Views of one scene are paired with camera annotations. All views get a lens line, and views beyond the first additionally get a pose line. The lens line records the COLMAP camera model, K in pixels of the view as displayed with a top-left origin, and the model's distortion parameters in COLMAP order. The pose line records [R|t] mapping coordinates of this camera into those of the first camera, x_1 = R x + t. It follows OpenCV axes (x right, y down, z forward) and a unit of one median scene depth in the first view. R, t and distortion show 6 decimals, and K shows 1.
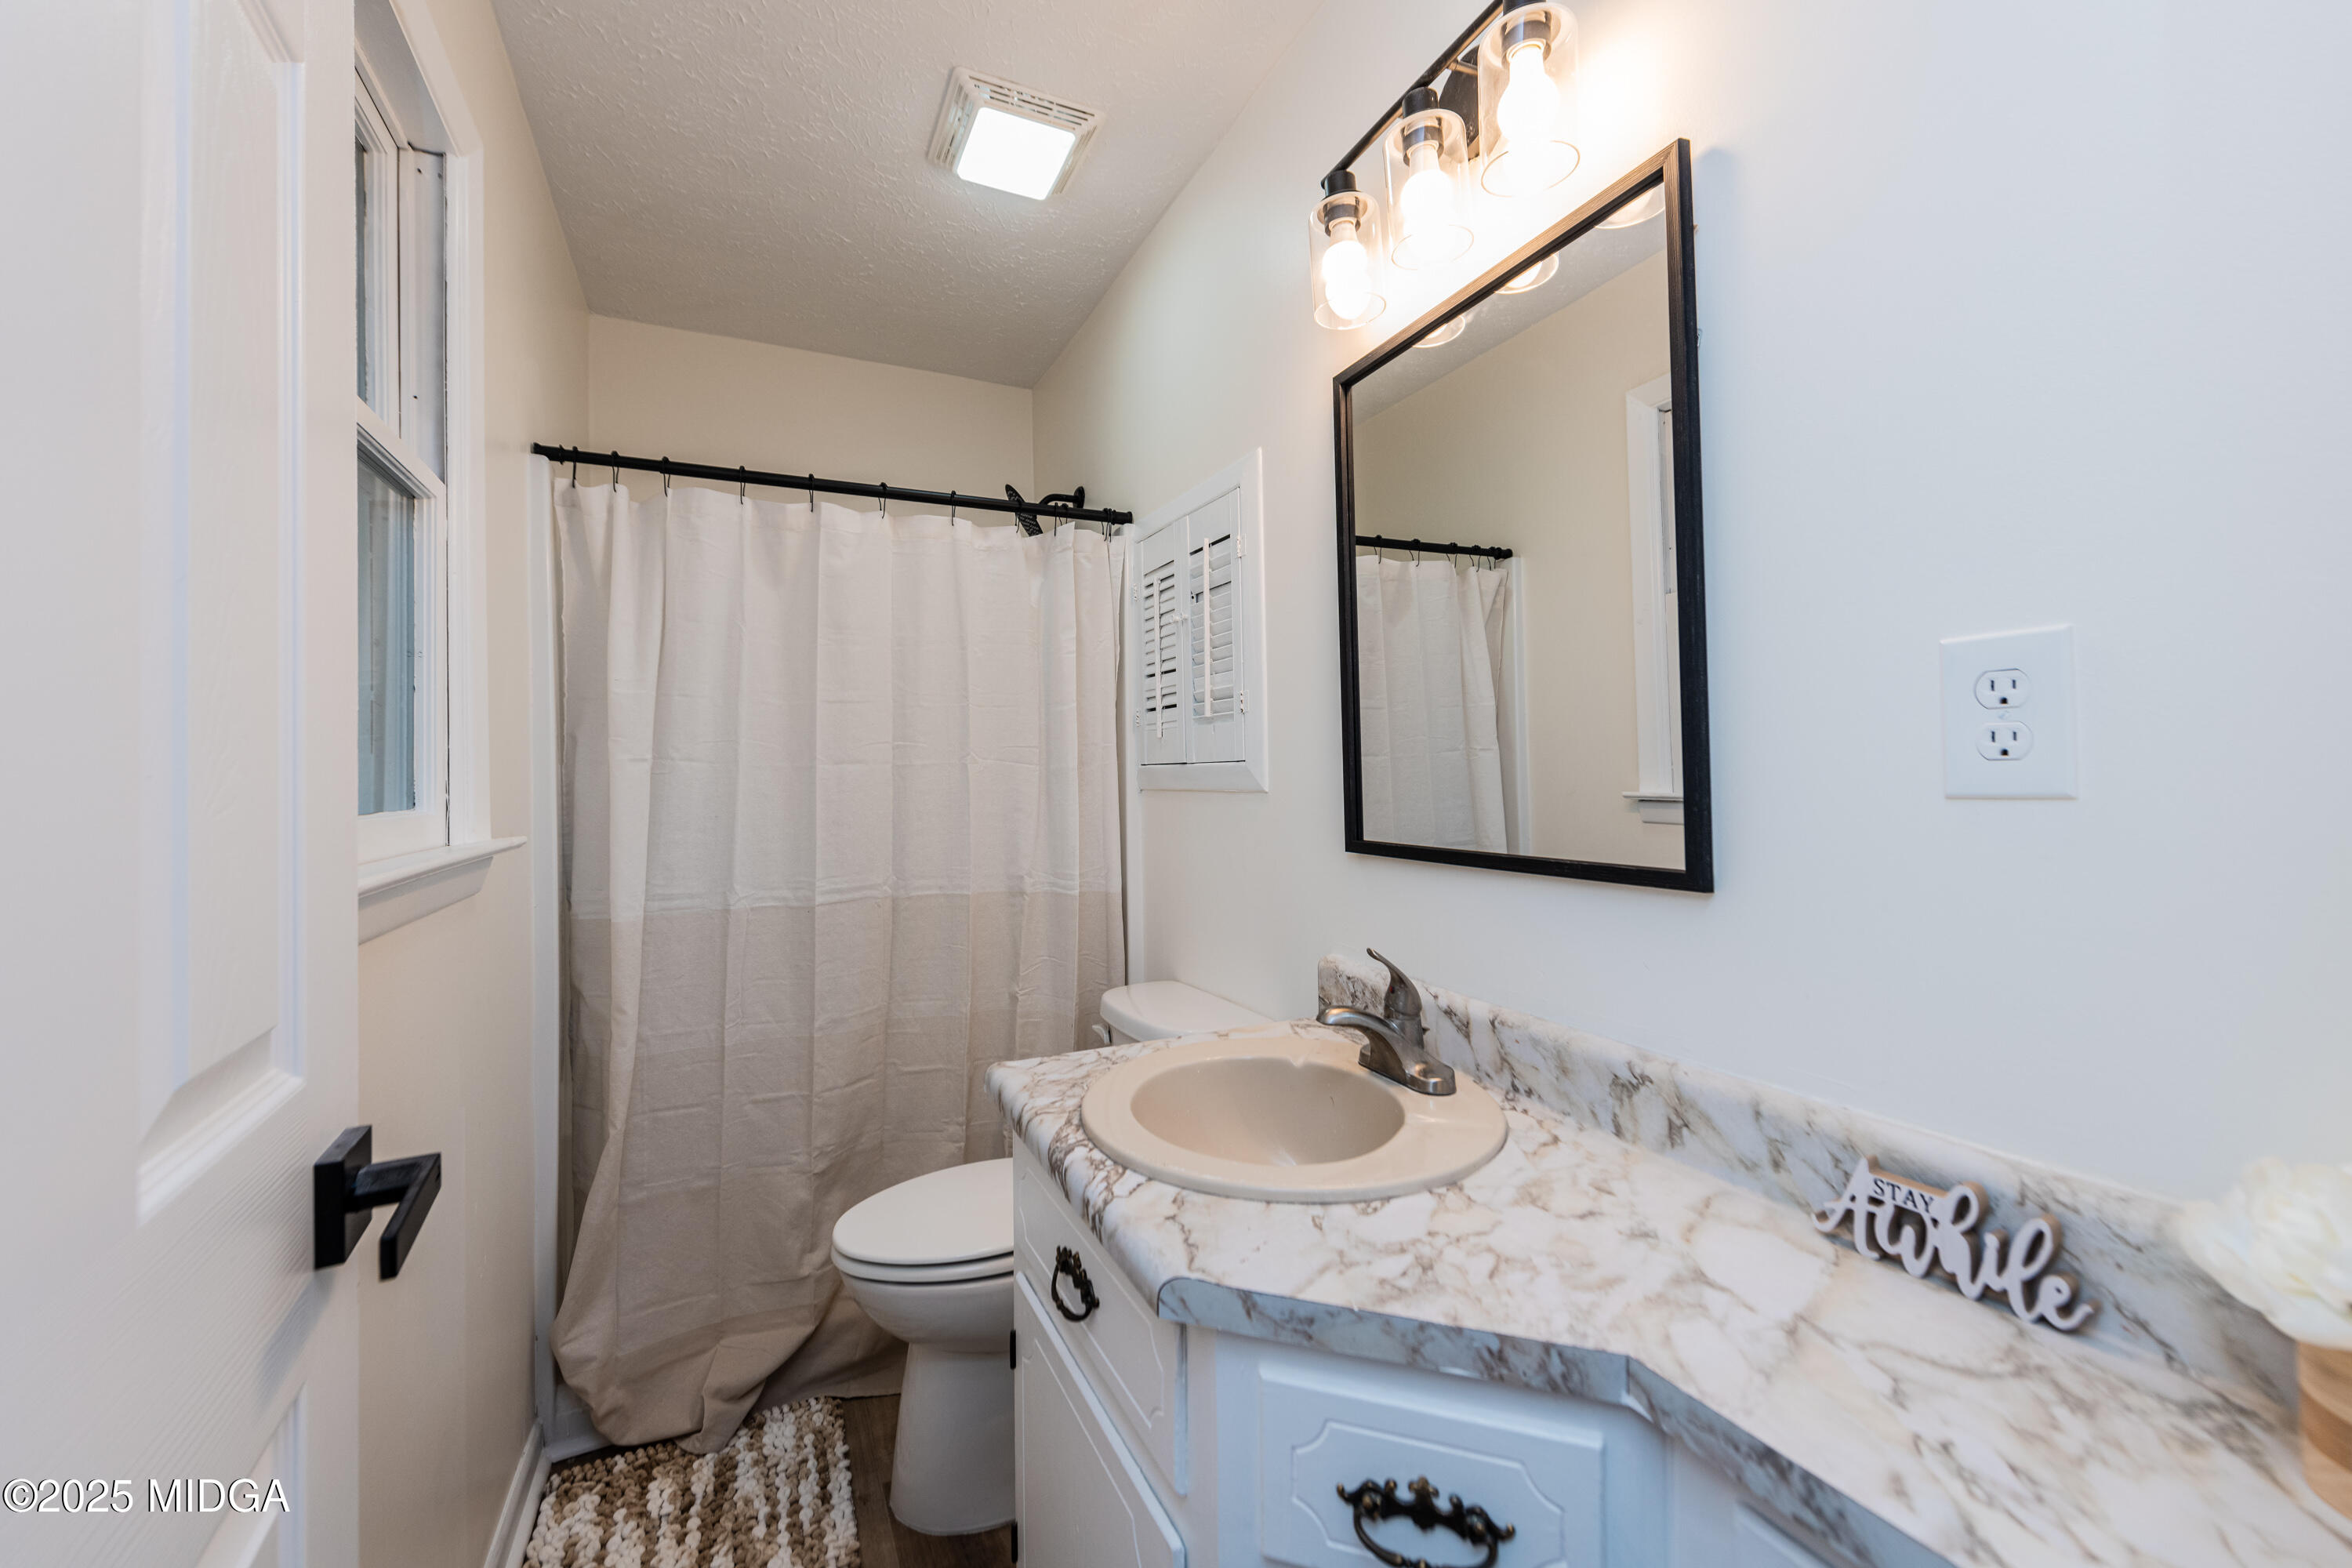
lens RADIAL K [[923.7, 0, 1187.5], [0, 923.7, 769.1], [0, 0, 1]] dist [0.012306, -0.003489]
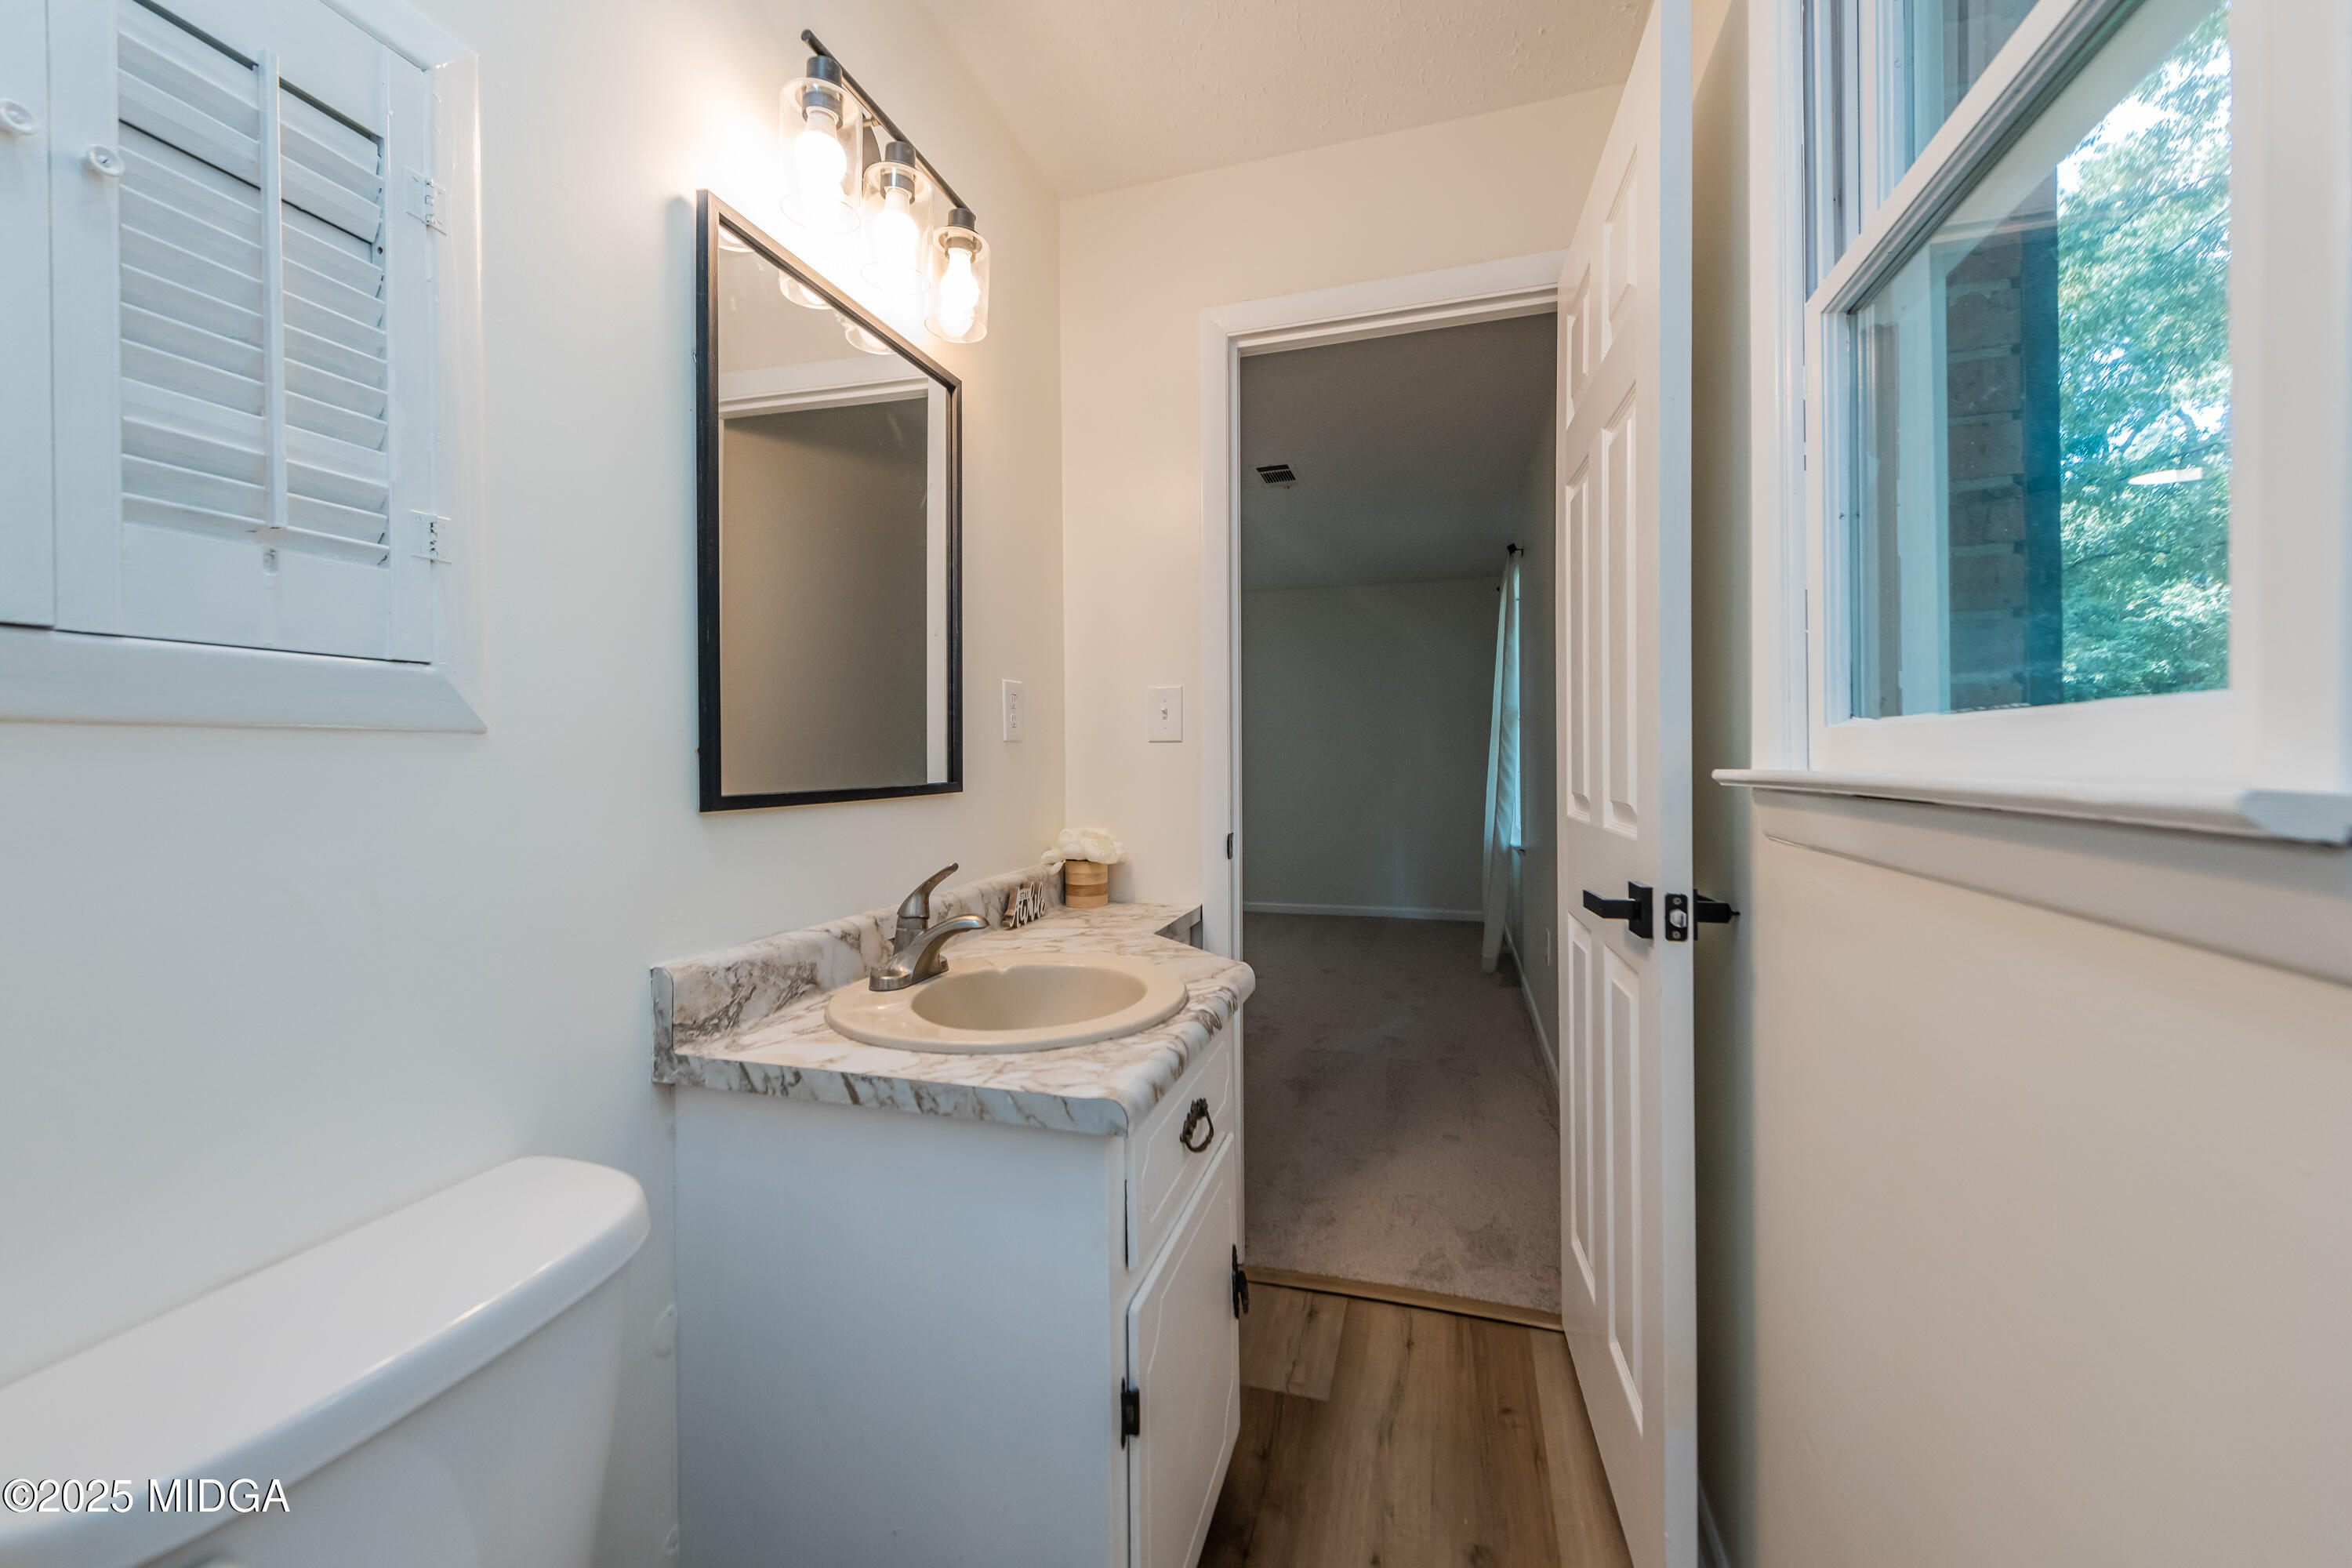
lens RADIAL K [[923.7, 0, 1181.2], [0, 923.7, 767.1], [0, 0, 1]] dist [0.012306, -0.003489]
pose [[-0.736715, 0.004695, 0.676187, -0.741369], [0.006721, 0.999977, 0.000380, 0.063150], [-0.676169, 0.004824, -0.736730, 1.508568]]
